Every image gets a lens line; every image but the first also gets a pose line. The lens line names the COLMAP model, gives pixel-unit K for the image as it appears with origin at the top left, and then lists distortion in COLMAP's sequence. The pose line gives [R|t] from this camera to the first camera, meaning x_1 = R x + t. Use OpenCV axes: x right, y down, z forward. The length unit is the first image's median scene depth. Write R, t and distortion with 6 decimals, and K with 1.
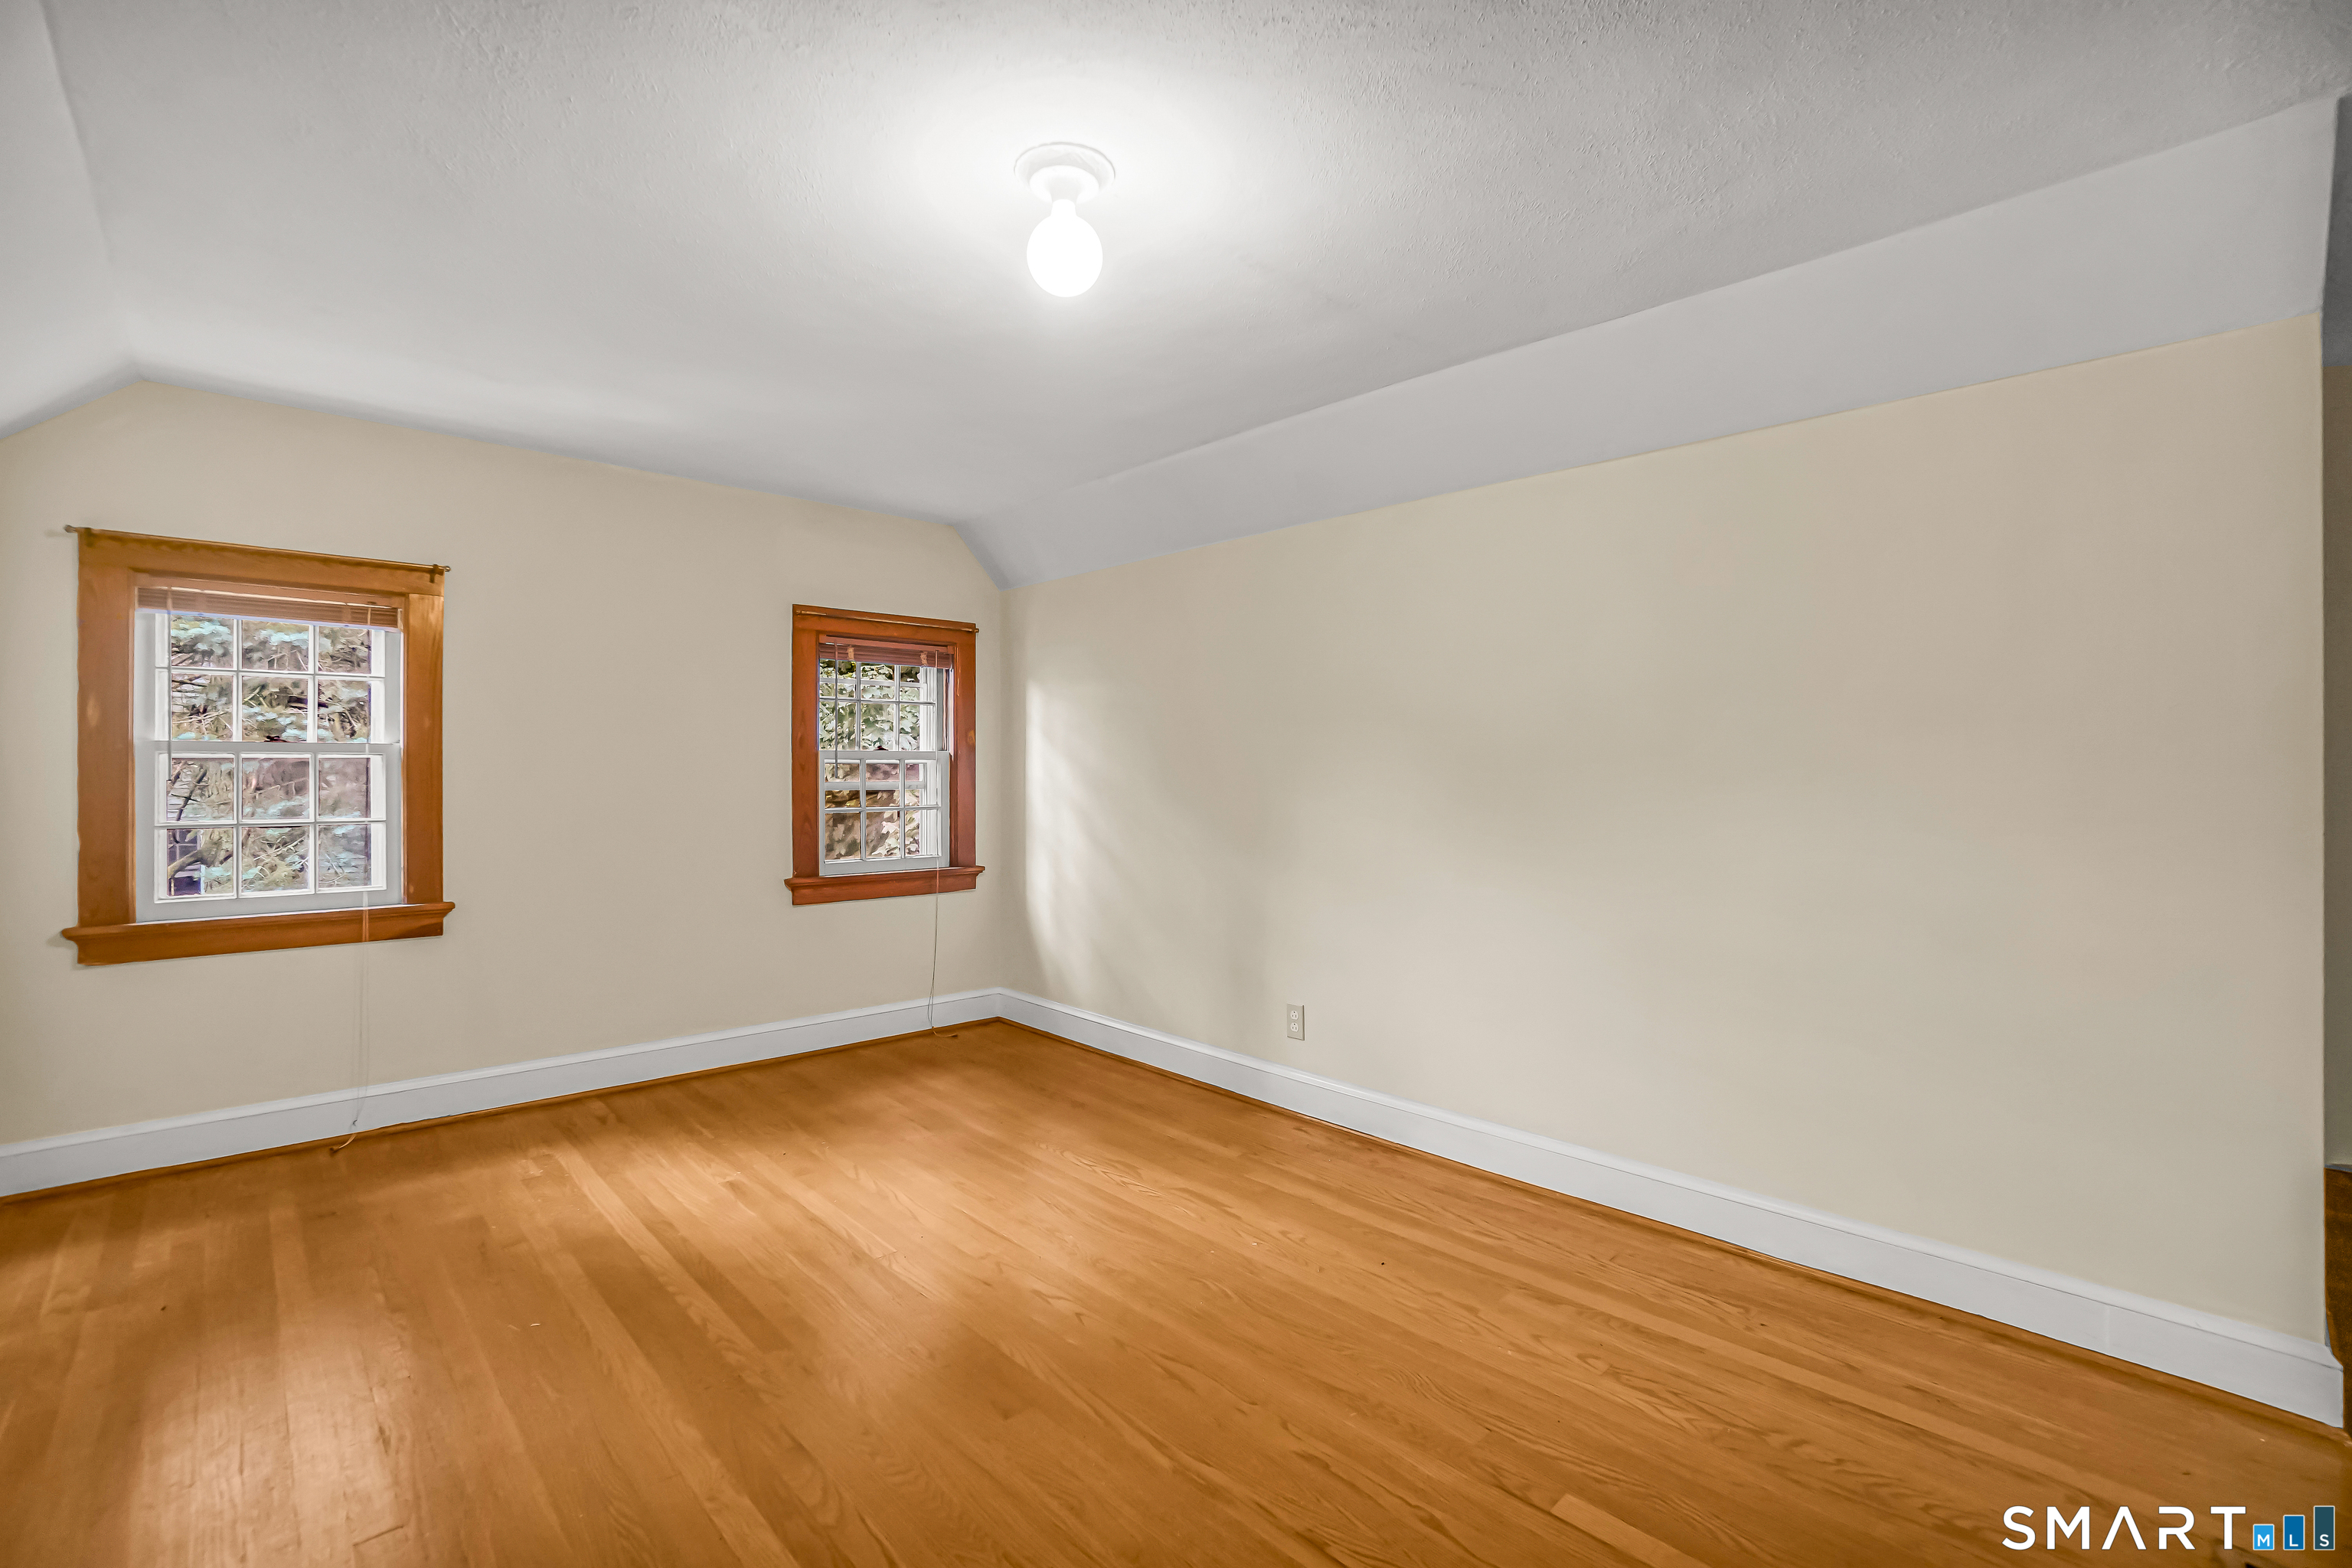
lens RADIAL K [[1031.8, 0, 1157.2], [0, 1031.8, 761.7], [0, 0, 1]] dist [-0.061555, 0.015345]
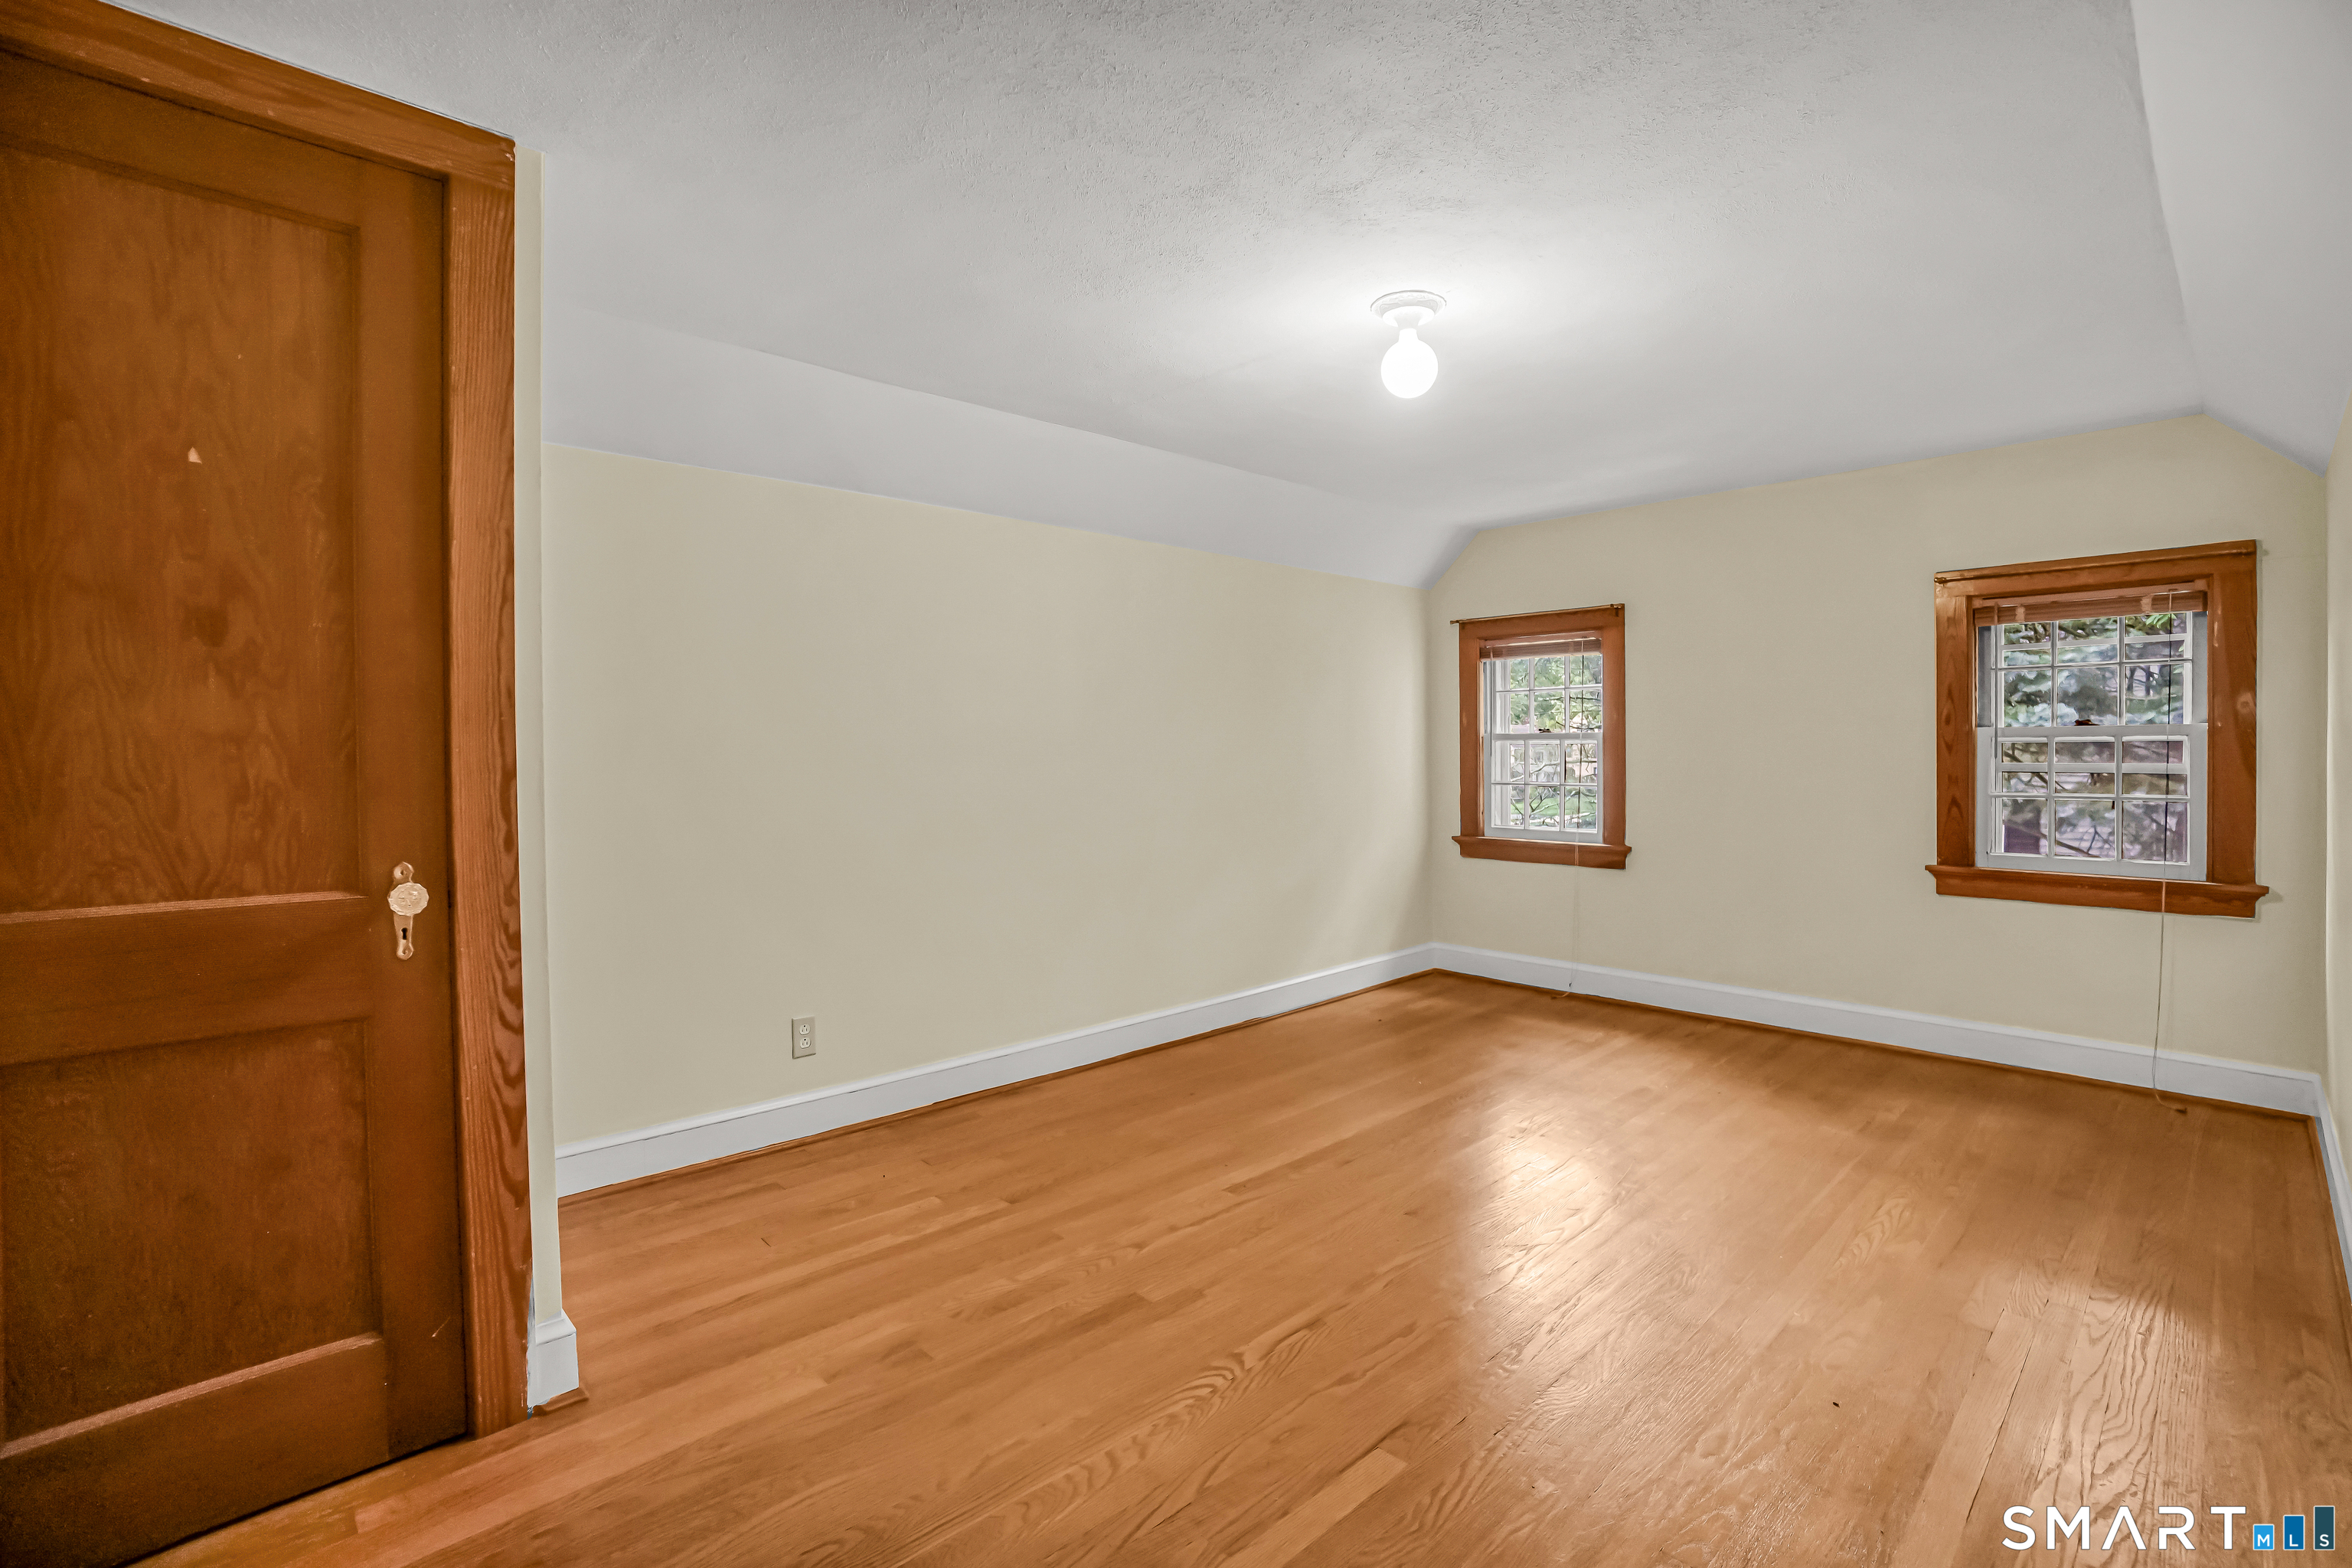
lens RADIAL K [[1031.8, 0, 1157.2], [0, 1031.8, 761.7], [0, 0, 1]] dist [-0.061555, 0.015345]
pose [[-0.000636, 0.020063, -0.999799, 0.610324], [0.022235, 0.999552, 0.020044, -0.017007], [0.999753, -0.022218, -0.001082, 0.308819]]
